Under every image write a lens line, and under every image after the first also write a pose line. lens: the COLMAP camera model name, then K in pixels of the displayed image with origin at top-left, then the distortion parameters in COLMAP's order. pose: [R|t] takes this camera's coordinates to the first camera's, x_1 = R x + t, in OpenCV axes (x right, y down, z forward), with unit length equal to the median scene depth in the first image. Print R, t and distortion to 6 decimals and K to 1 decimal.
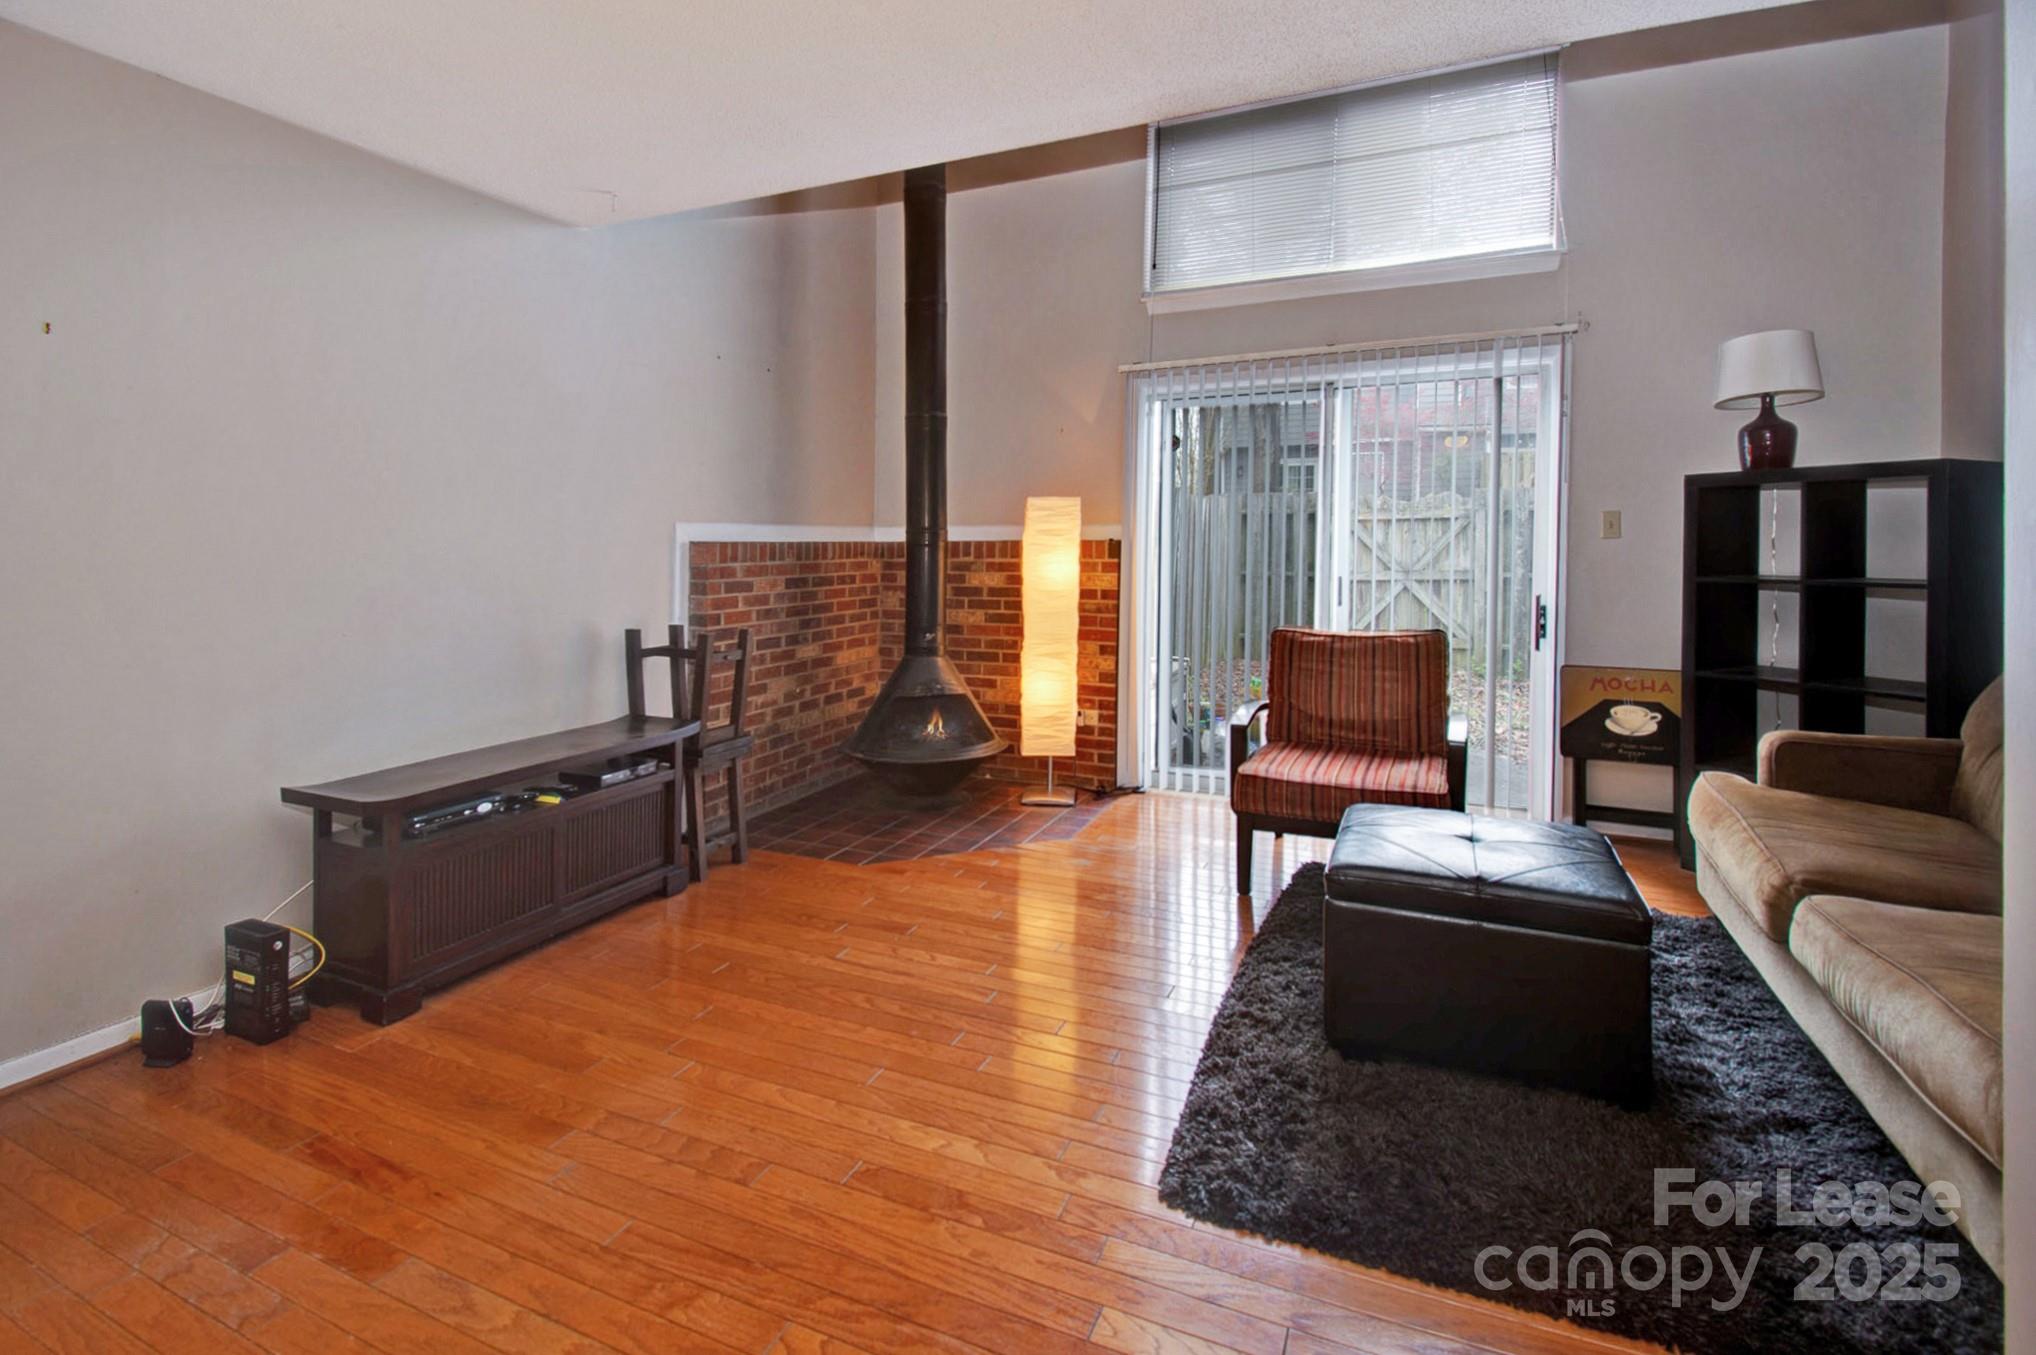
lens RADIAL K [[944.3, 0, 1012.6], [0, 944.3, 544.5], [0, 0, 1]] dist [0.019226, -0.000576]
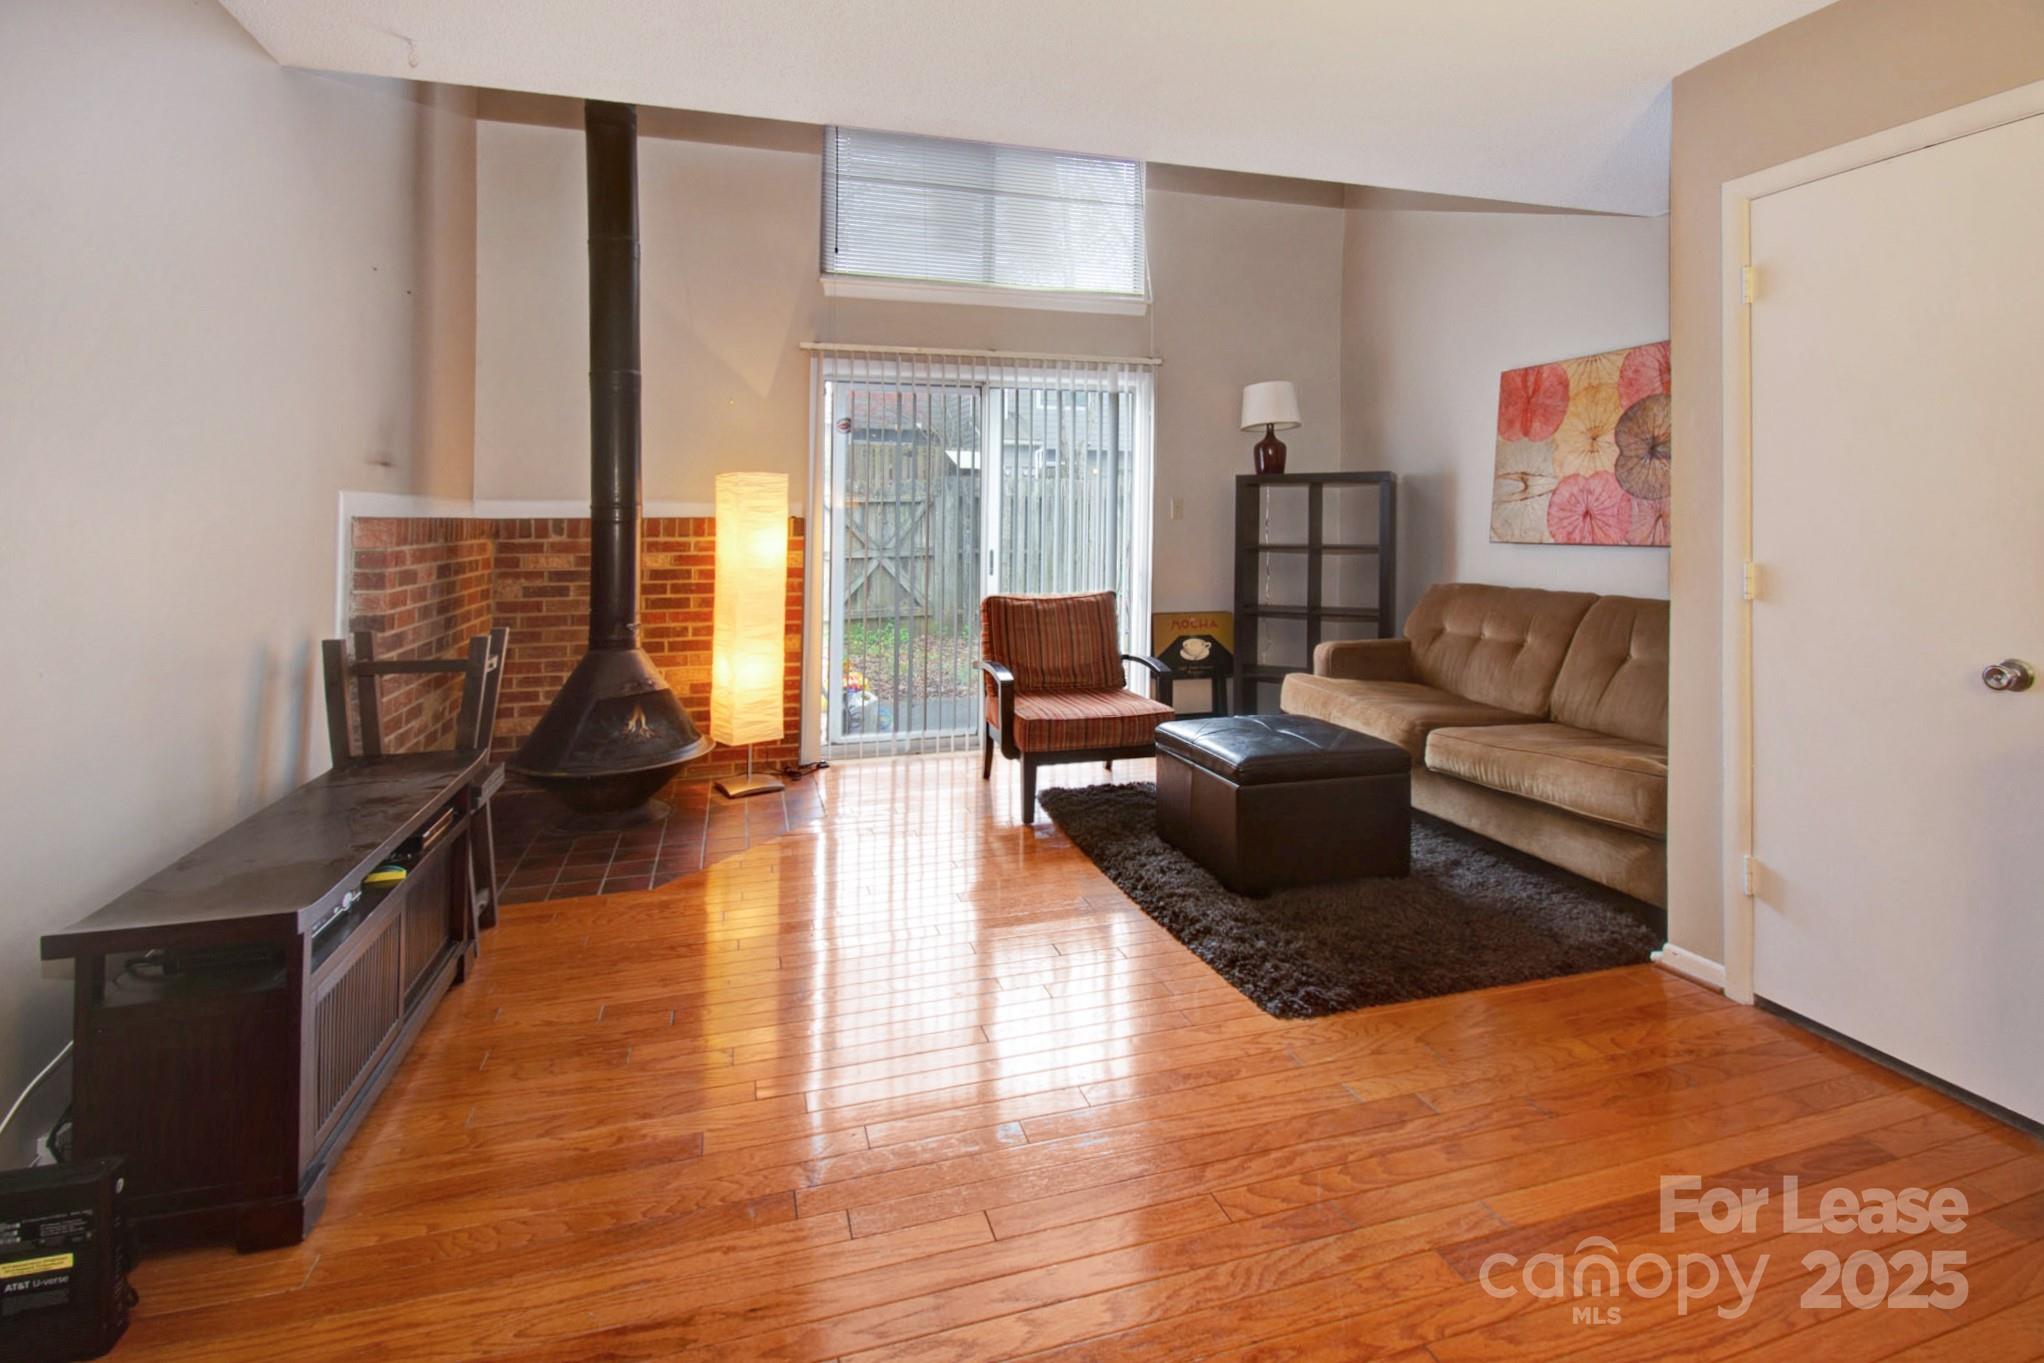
lens RADIAL K [[948.0, 0, 1016.6], [0, 948.0, 548.0], [0, 0, 1]] dist [0.019226, -0.000576]
pose [[0.759442, -0.014764, 0.650407, -0.426192], [-0.000835, 0.999720, 0.023668, 0.003192], [-0.650574, -0.018518, 0.759217, 0.108963]]
